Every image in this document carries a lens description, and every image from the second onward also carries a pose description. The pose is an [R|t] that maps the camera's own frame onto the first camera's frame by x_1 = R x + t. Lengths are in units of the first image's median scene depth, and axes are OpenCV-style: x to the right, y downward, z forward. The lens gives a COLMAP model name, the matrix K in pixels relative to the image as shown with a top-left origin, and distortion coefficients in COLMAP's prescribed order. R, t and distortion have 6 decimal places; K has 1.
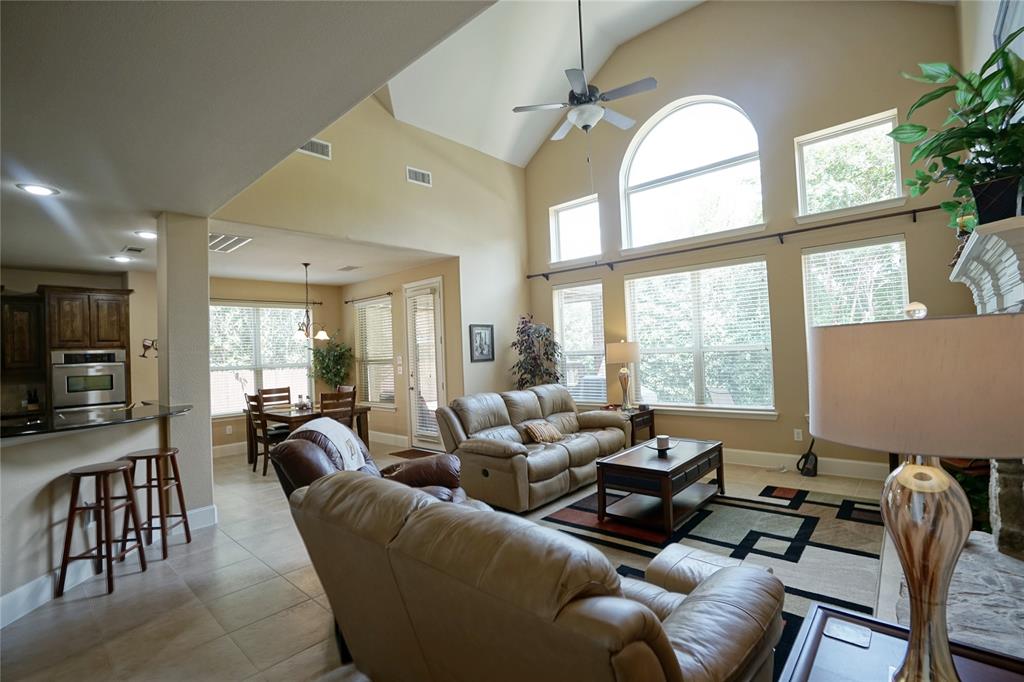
lens RADIAL K [[471.7, 0, 512.0], [0, 471.7, 341.0], [0, 0, 1]] dist [-0.059767, 0.023204]
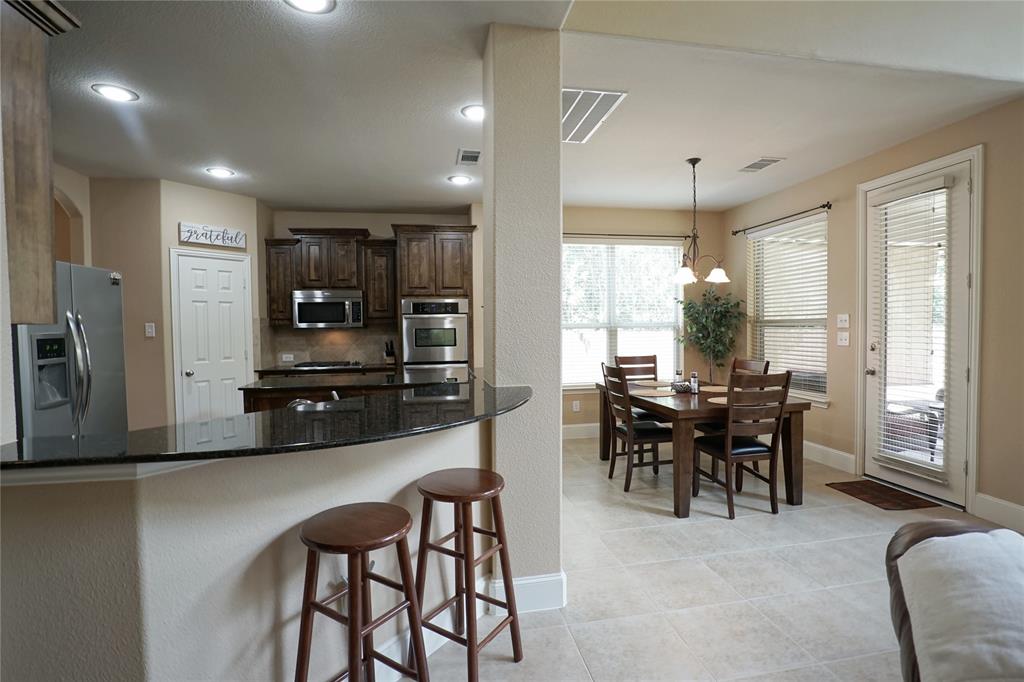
lens RADIAL K [[485.4, 0, 512.0], [0, 485.4, 341.0], [0, 0, 1]] dist [-0.060271, 0.024914]
pose [[0.787698, 0.050890, -0.613957, -0.239062], [-0.005970, 0.997166, 0.074994, 0.028759], [0.616033, -0.055408, 0.785769, 0.353125]]
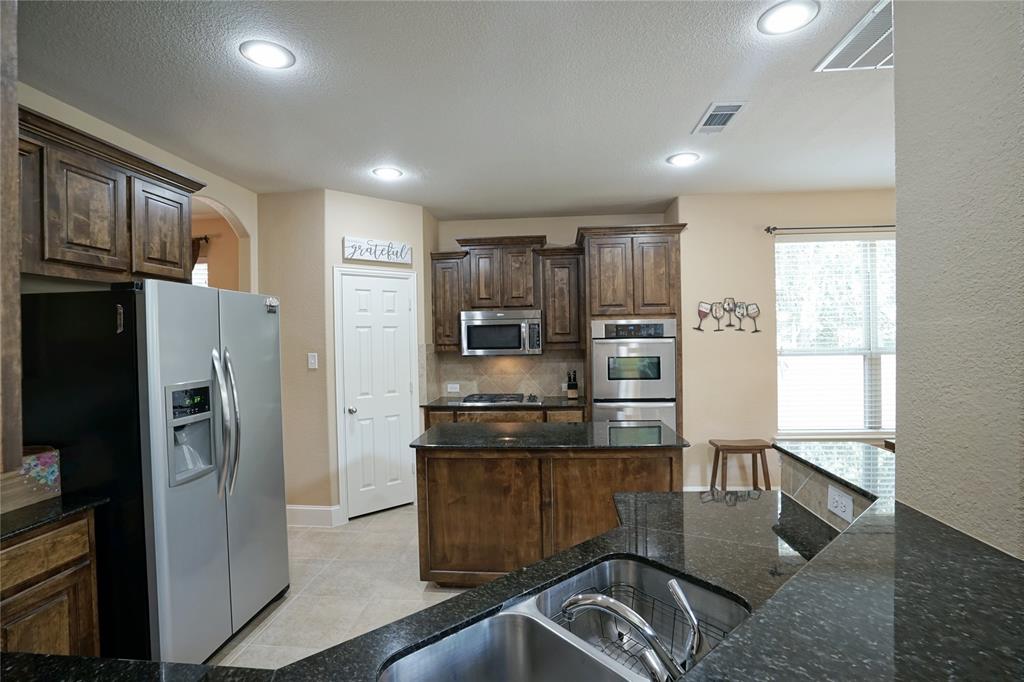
lens RADIAL K [[471.7, 0, 512.0], [0, 471.7, 341.0], [0, 0, 1]] dist [-0.059767, 0.023204]
pose [[0.596968, 0.036320, -0.801443, -0.455626], [0.010963, 0.998512, 0.053417, 0.012845], [0.802190, -0.040675, 0.595682, 0.422317]]
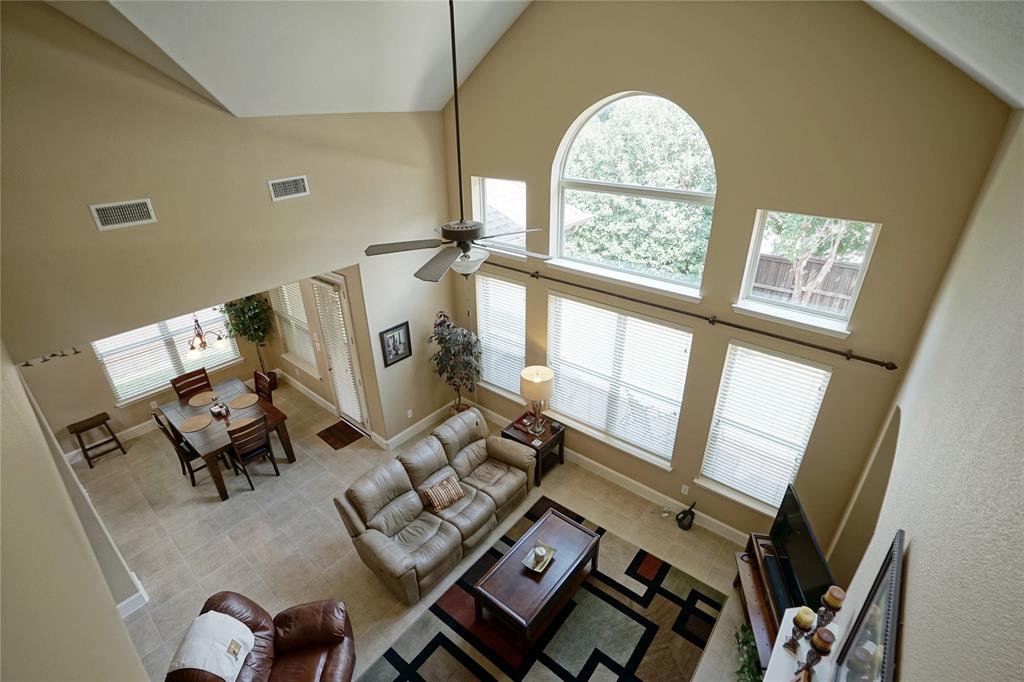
lens RADIAL K [[471.7, 0, 512.0], [0, 471.7, 341.0], [0, 0, 1]] dist [-0.059767, 0.023204]
pose [[0.998793, 0.007308, 0.048573, 0.131253], [-0.029083, 0.884891, 0.464889, -0.478284], [-0.039585, -0.465740, 0.884036, 0.177432]]
